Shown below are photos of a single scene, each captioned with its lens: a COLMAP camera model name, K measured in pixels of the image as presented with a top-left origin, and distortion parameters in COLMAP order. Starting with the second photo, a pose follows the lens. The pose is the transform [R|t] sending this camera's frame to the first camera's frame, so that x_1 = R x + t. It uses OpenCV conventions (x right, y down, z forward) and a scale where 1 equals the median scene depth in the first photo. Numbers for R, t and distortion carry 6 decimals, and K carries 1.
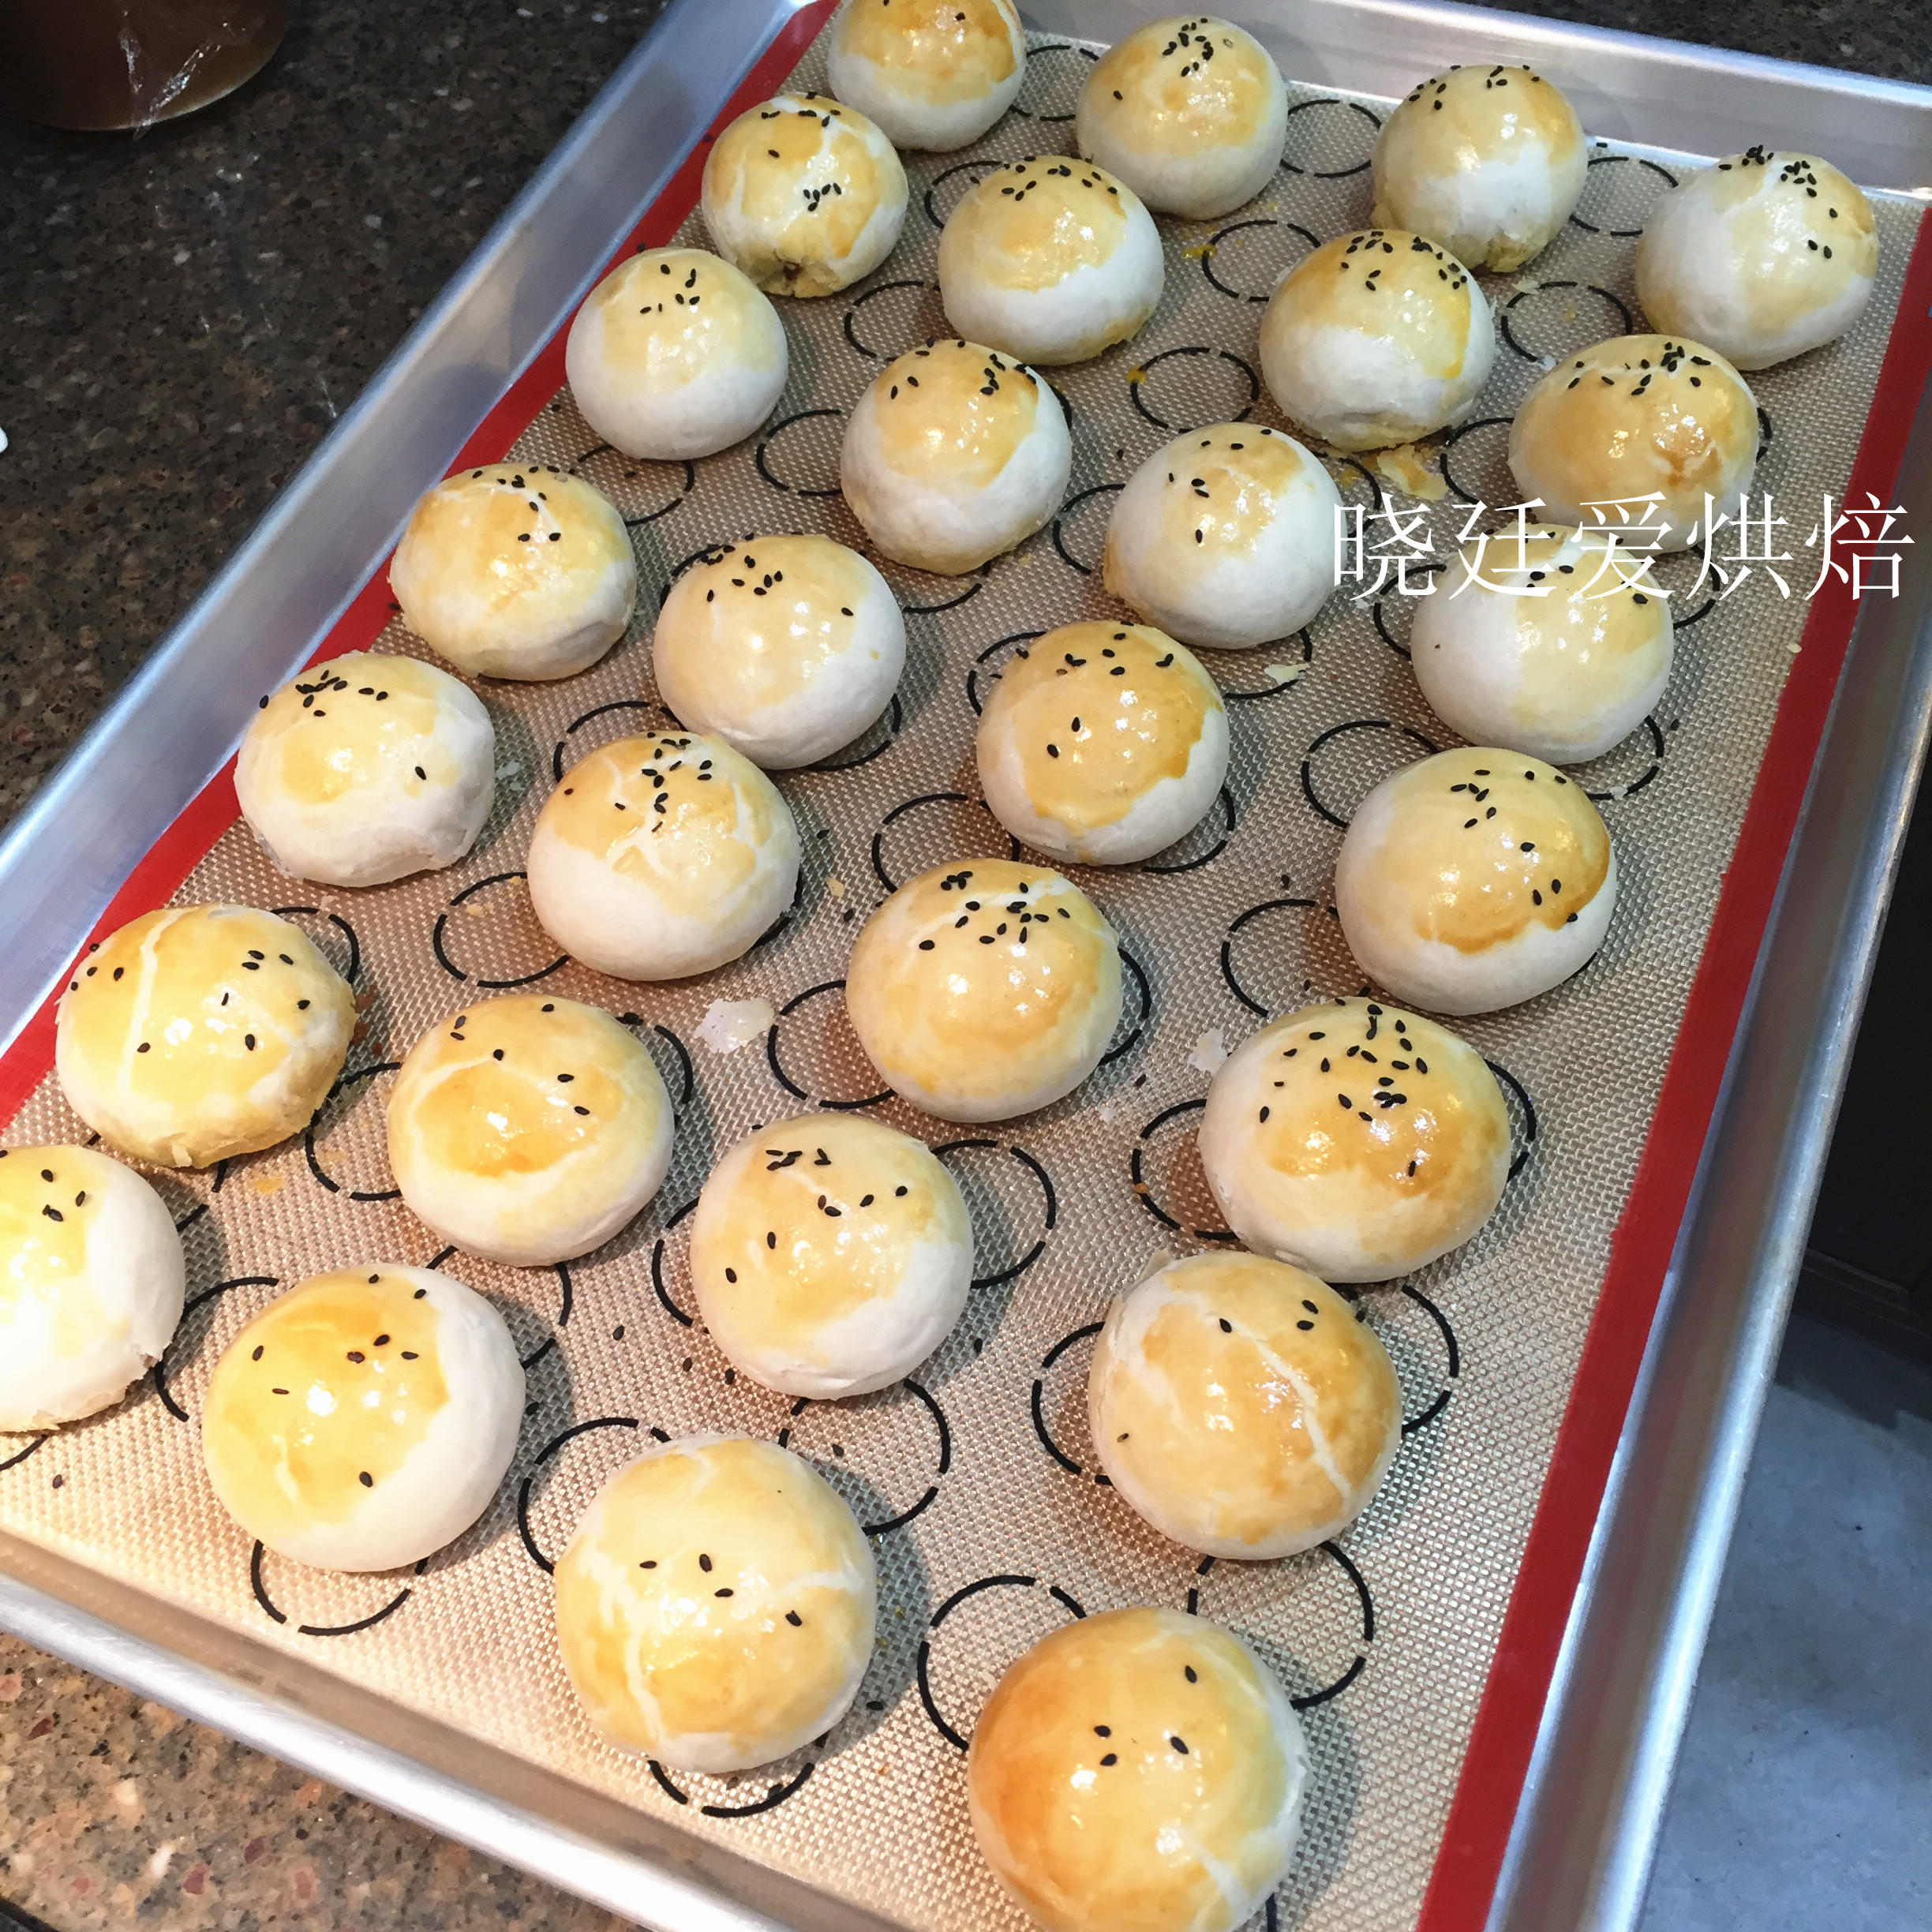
lens RADIAL K [[2296.3, 0, 966.5], [0, 2296.3, 958.4], [0, 0, 1]] dist [0.043334, 0.000000]
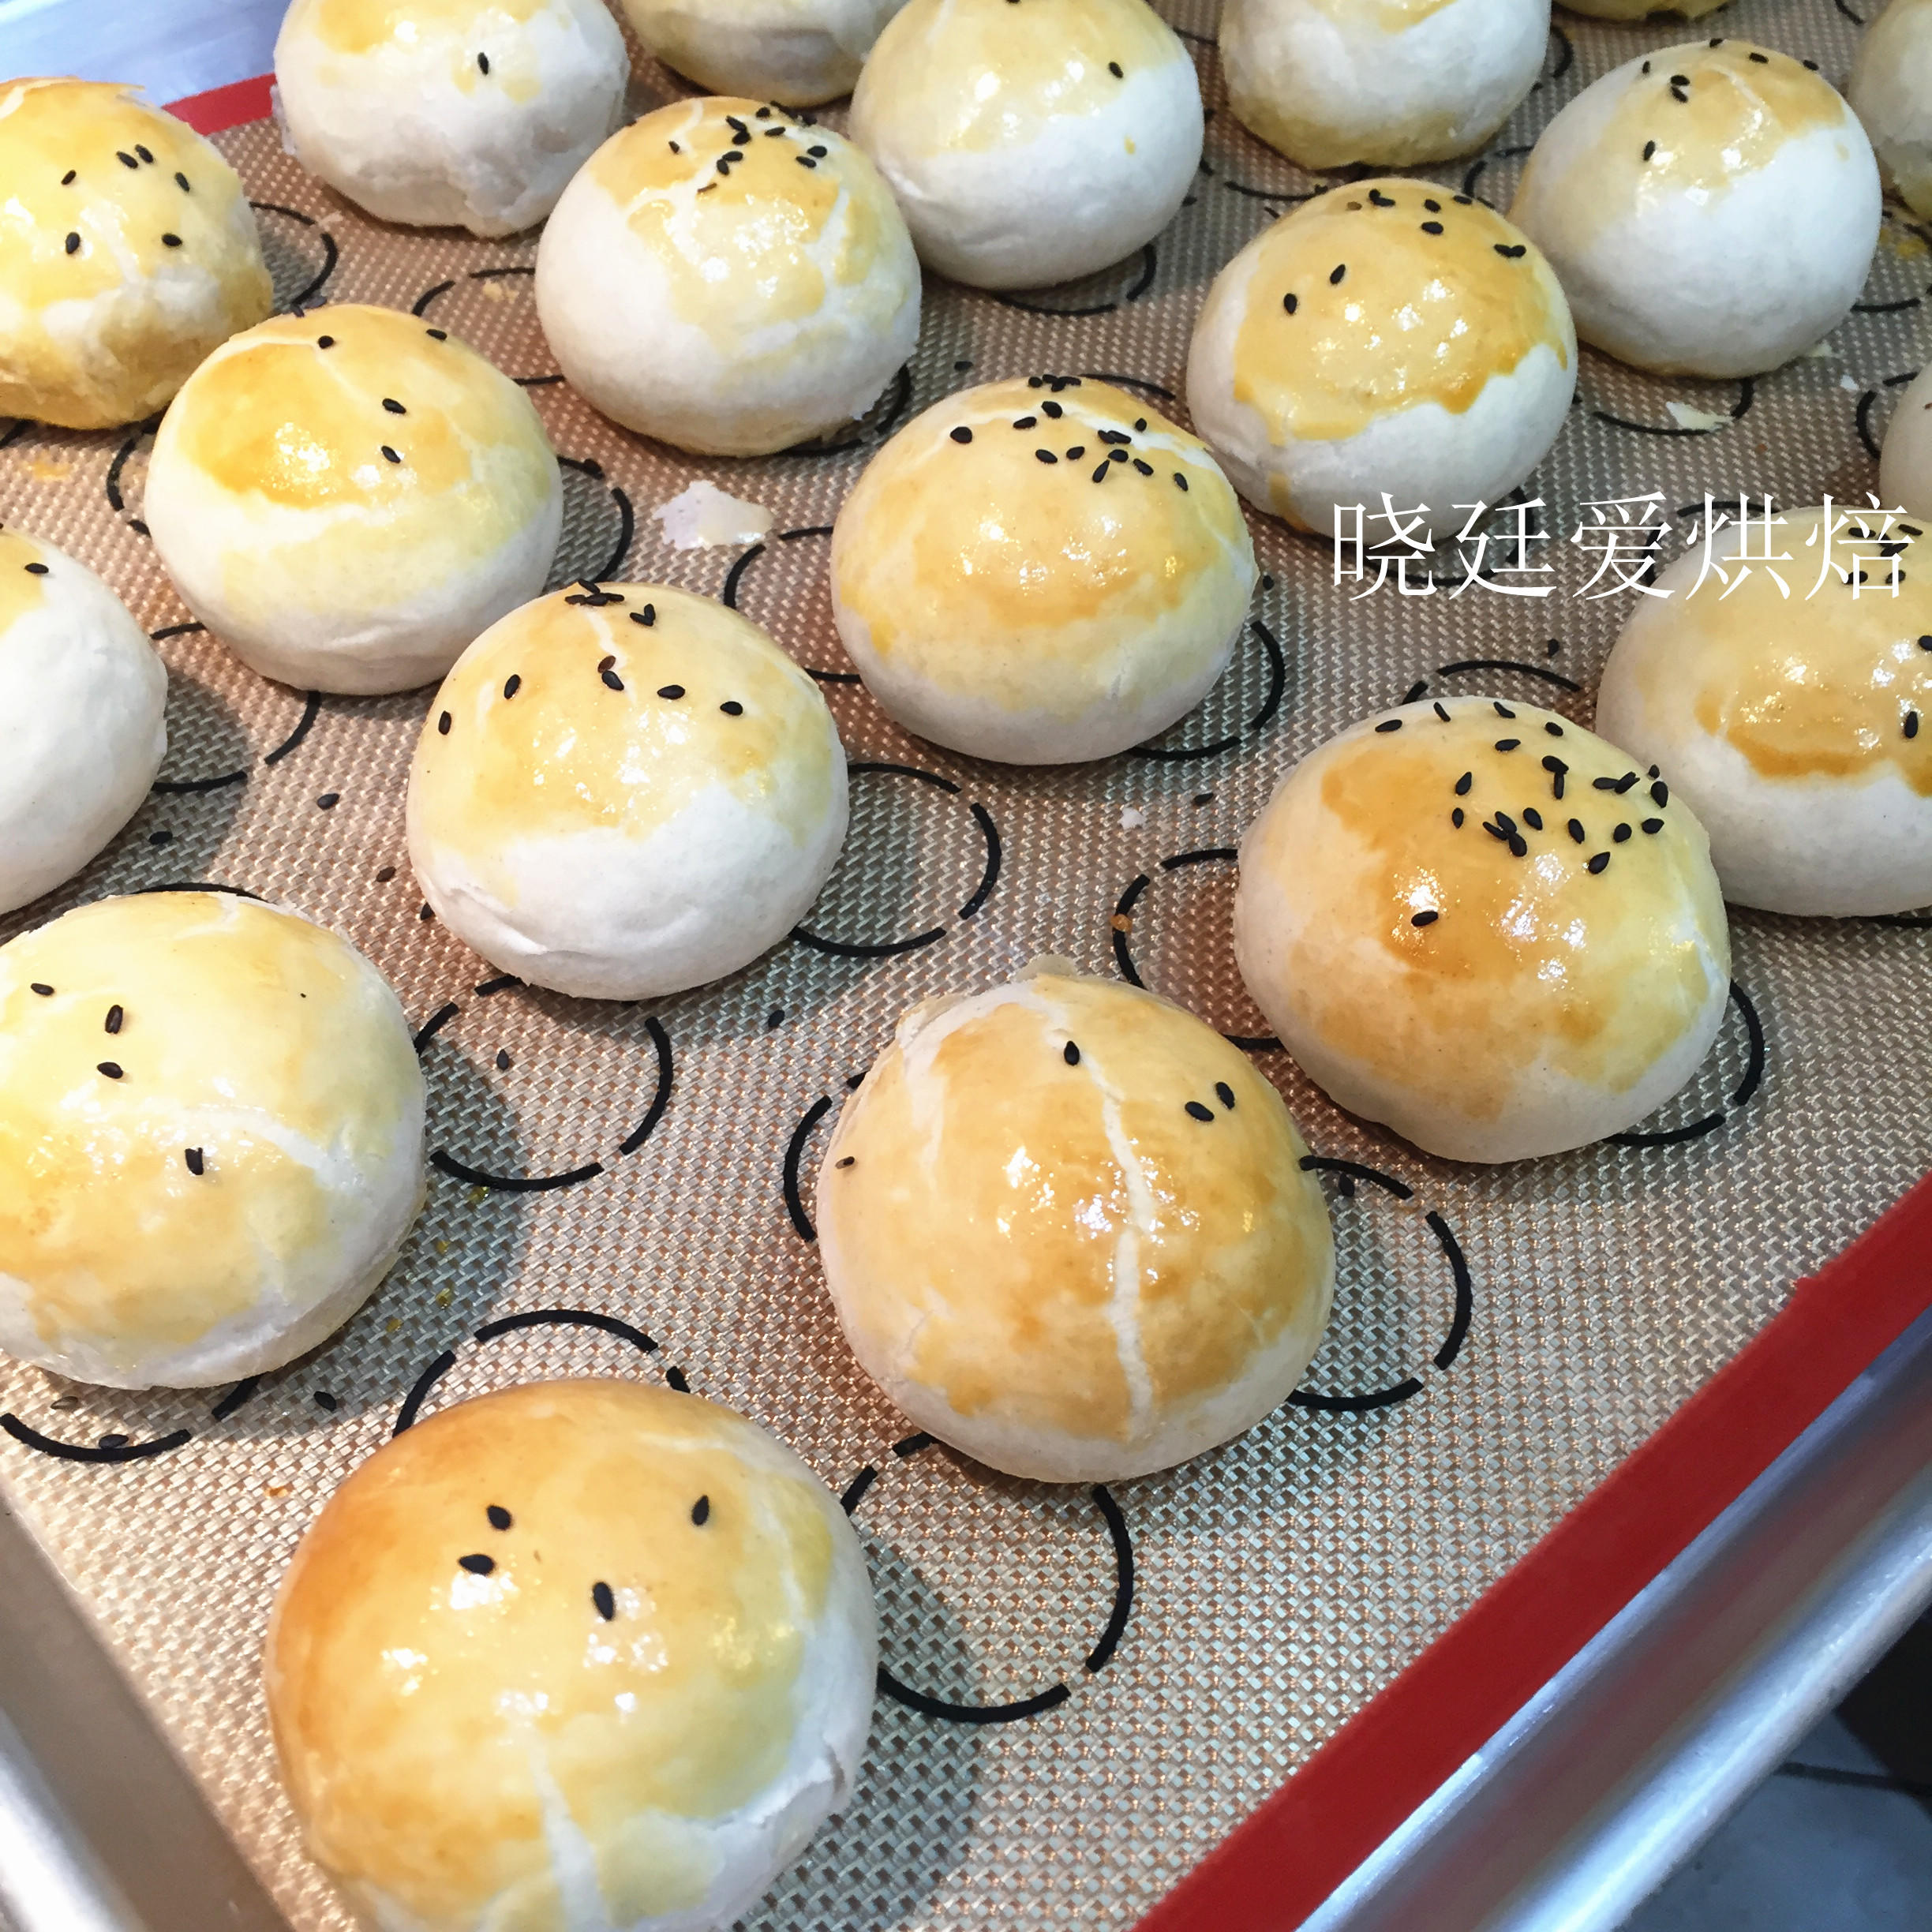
lens RADIAL K [[2296.3, 0, 961.1], [0, 2296.3, 973.1], [0, 0, 1]] dist [0.043334, 0.000000]
pose [[0.895133, 0.396468, -0.203837, 0.179849], [-0.406830, 0.913450, -0.009875, 0.143180], [0.182280, 0.091767, 0.978955, 0.379501]]
